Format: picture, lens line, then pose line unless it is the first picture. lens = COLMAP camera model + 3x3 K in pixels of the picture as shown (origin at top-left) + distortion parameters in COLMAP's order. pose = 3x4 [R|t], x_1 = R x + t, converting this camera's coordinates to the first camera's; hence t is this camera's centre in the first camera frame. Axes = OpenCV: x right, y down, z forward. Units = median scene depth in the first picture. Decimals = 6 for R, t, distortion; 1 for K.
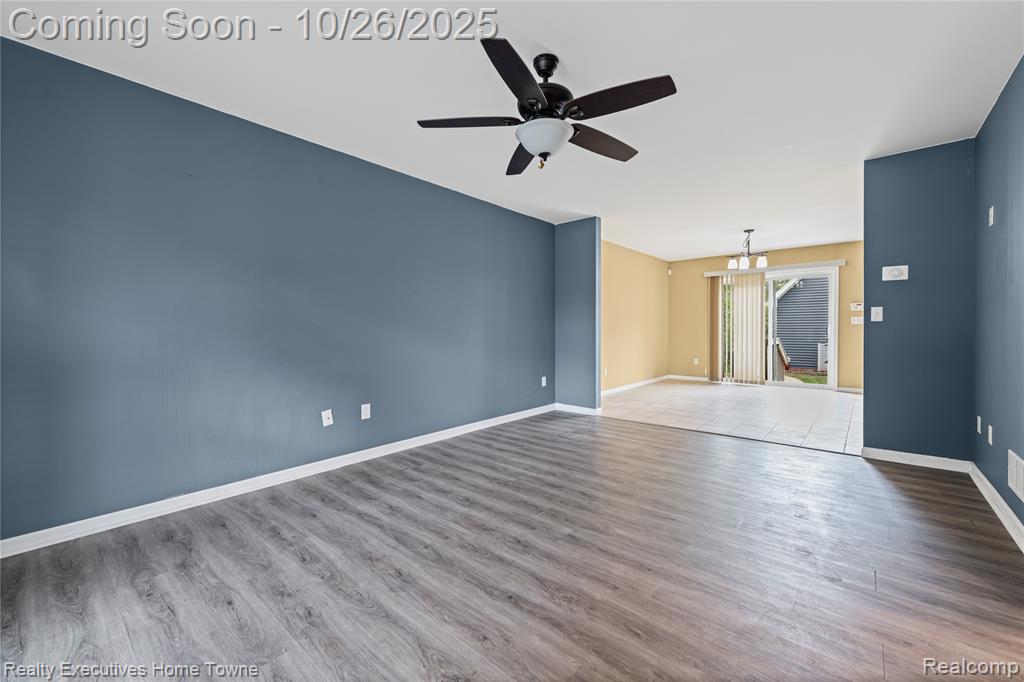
lens RADIAL K [[409.0, 0, 514.0], [0, 409.0, 336.1], [0, 0, 1]] dist [0.007926, 0.000032]
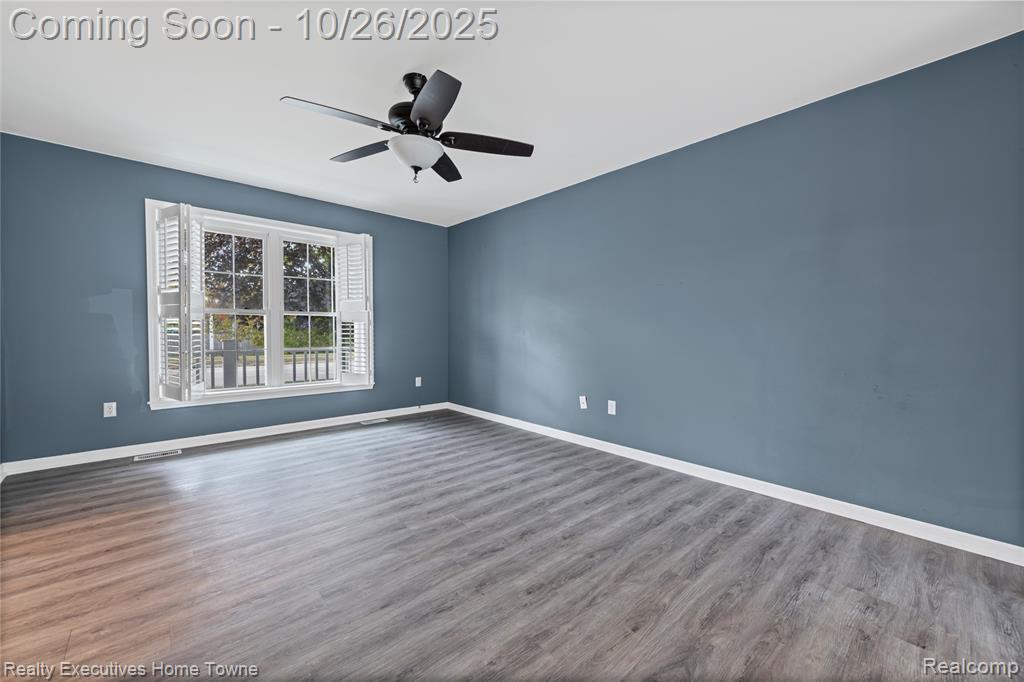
lens RADIAL K [[409.0, 0, 513.2], [0, 409.0, 332.2], [0, 0, 1]] dist [0.007926, 0.000032]
pose [[-0.138692, 0.010605, -0.990279, 0.839782], [-0.023299, 0.999631, 0.013968, -0.015215], [0.990061, 0.025009, -0.138394, 1.063623]]
